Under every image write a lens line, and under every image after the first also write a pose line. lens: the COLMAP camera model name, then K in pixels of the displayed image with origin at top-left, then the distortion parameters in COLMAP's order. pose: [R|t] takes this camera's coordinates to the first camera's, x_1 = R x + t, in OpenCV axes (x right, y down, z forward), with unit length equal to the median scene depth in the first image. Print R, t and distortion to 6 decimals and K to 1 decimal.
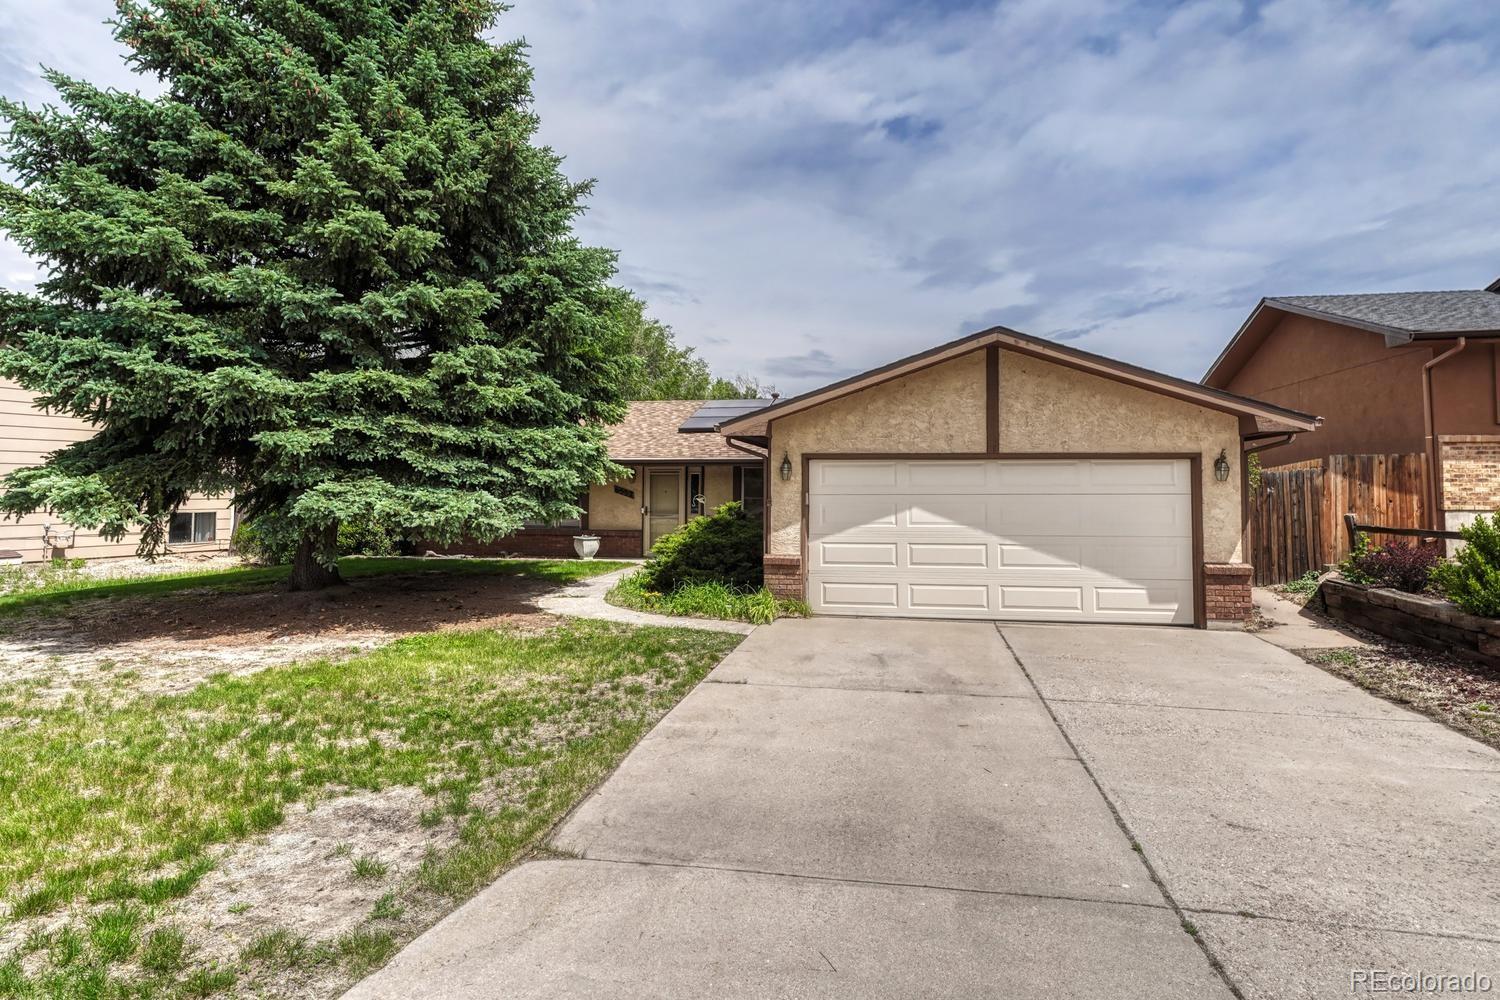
lens RADIAL K [[829.4, 0, 753.3], [0, 829.4, 463.4], [0, 0, 1]] dist [0.013492, 0.000260]
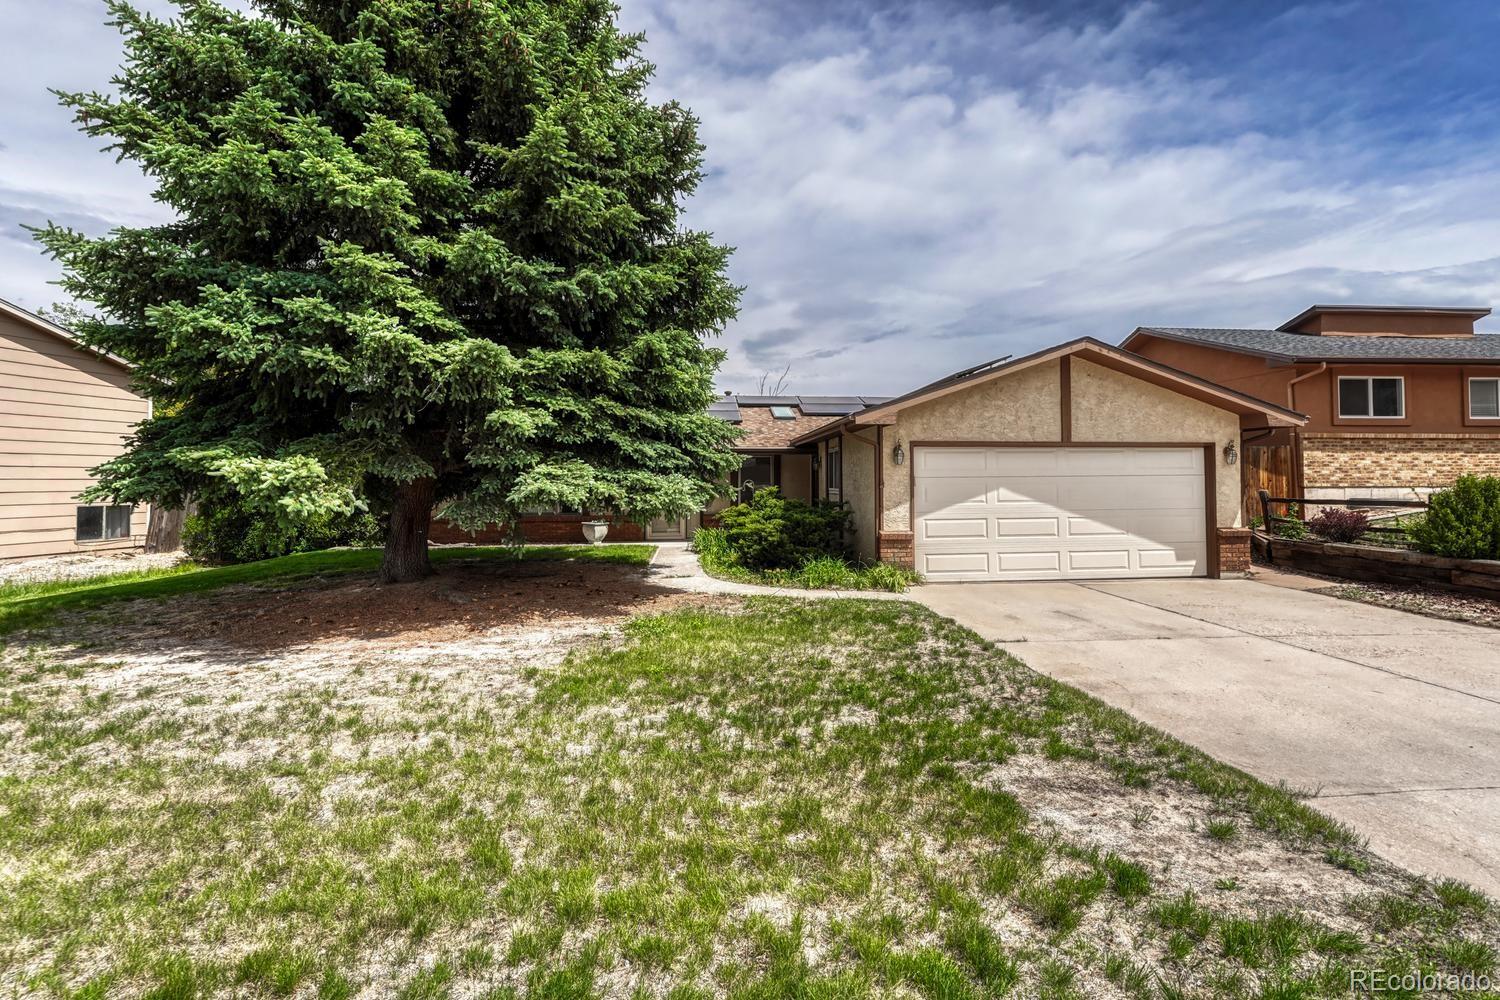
lens RADIAL K [[722.2, 0, 755.2], [0, 722.2, 466.3], [0, 0, 1]] dist [-0.000887, -0.000627]
pose [[0.961586, -0.000710, 0.274502, -0.428864], [-0.001953, 0.999954, 0.009427, 0.013856], [-0.274496, -0.009601, 0.961540, 0.112221]]
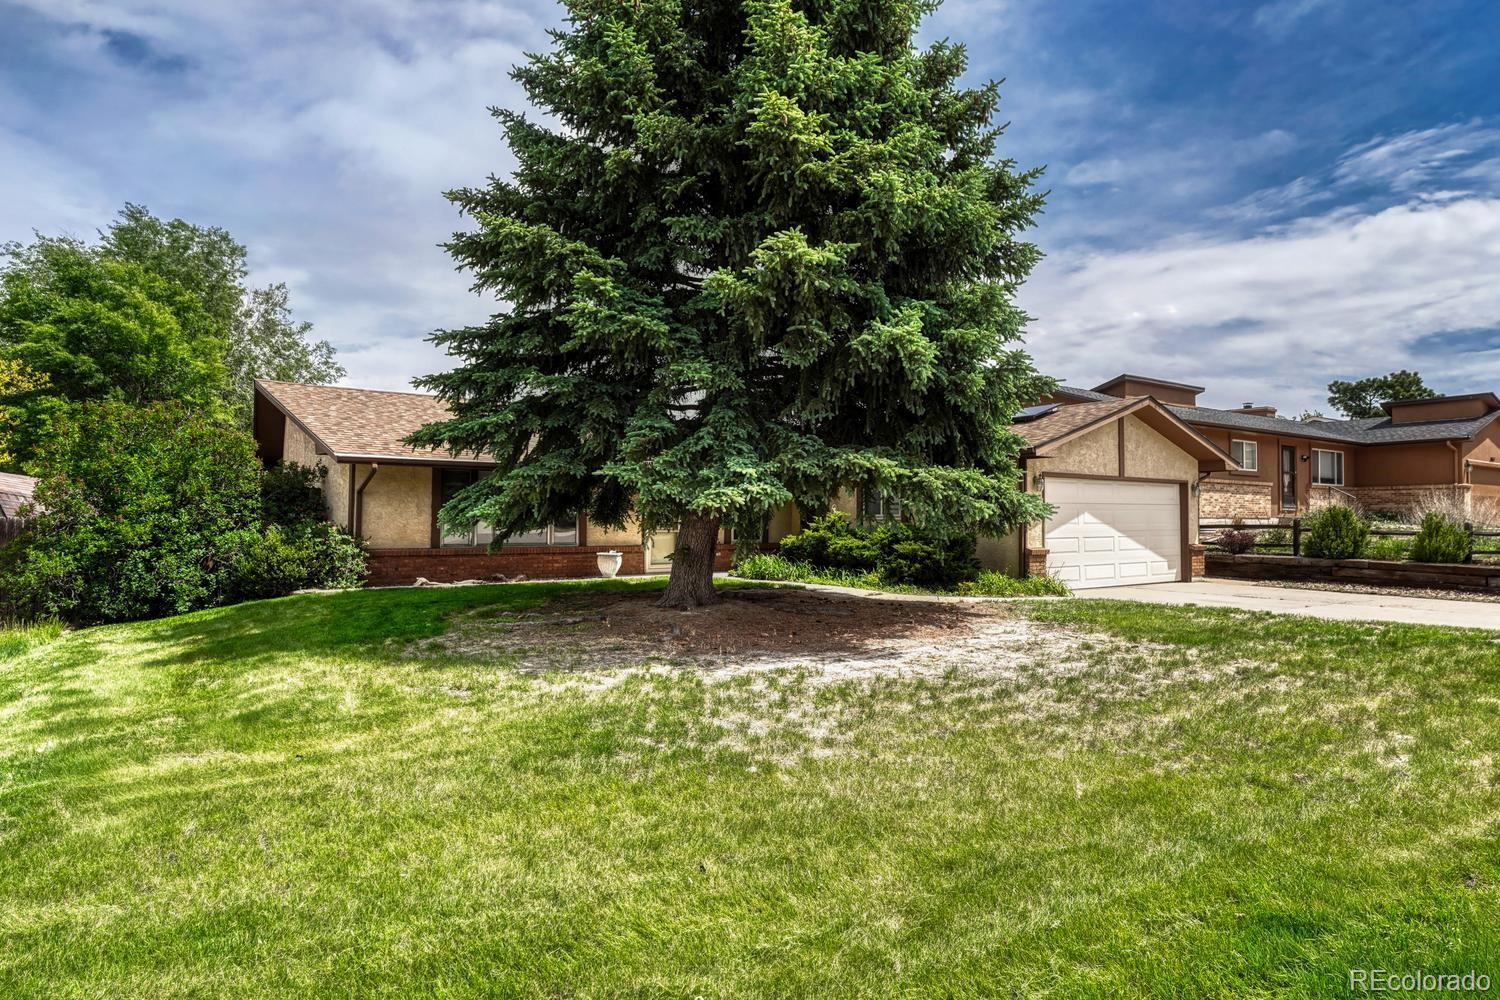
lens RADIAL K [[897.6, 0, 750.0], [0, 897.6, 500.0], [0, 0, 1]] dist [0.024203, 0.000412]
pose [[0.684610, 0.016350, 0.728727, -1.369098], [-0.021104, 0.999774, -0.002605, 0.048364], [-0.728604, -0.013595, 0.684800, 0.356493]]
